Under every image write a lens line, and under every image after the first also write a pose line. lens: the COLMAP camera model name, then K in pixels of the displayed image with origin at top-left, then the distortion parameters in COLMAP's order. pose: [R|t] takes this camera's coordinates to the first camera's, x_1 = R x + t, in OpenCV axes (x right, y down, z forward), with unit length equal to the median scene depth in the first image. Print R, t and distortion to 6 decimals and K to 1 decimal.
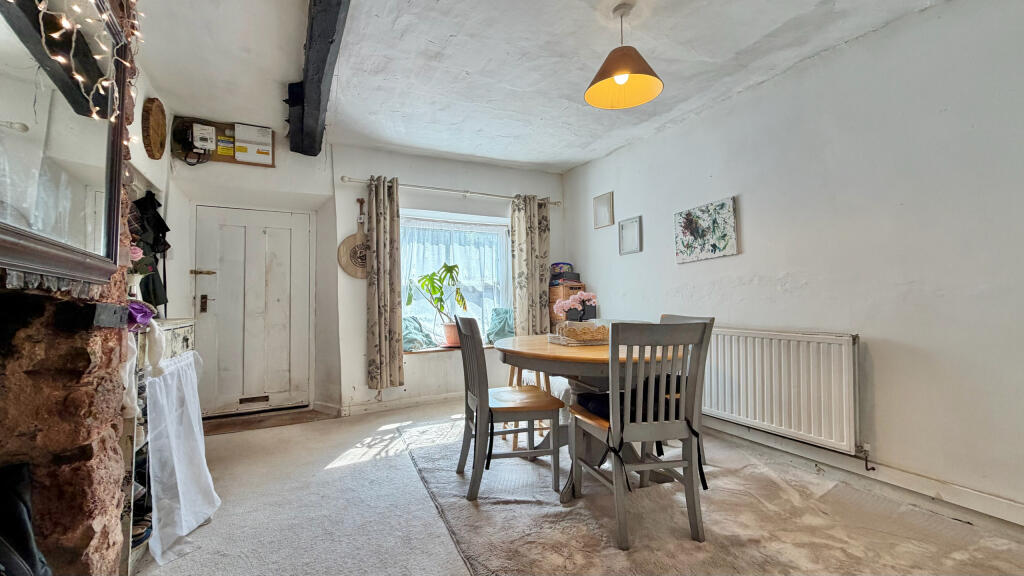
lens RADIAL K [[405.5, 0, 509.1], [0, 405.5, 294.1], [0, 0, 1]] dist [-0.003980, -0.000075]
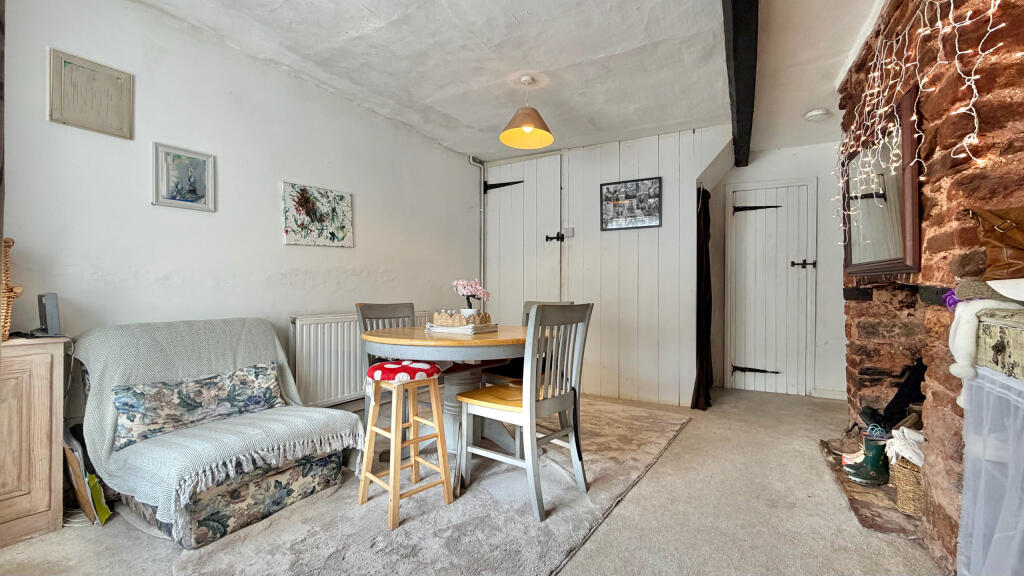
lens RADIAL K [[405.5, 0, 509.1], [0, 405.5, 287.8], [0, 0, 1]] dist [-0.003980, -0.000075]
pose [[-0.503625, 0.008255, 0.863883, -0.566206], [-0.015403, 0.999710, -0.018532, 0.023914], [-0.863785, -0.022640, -0.503352, 1.116805]]
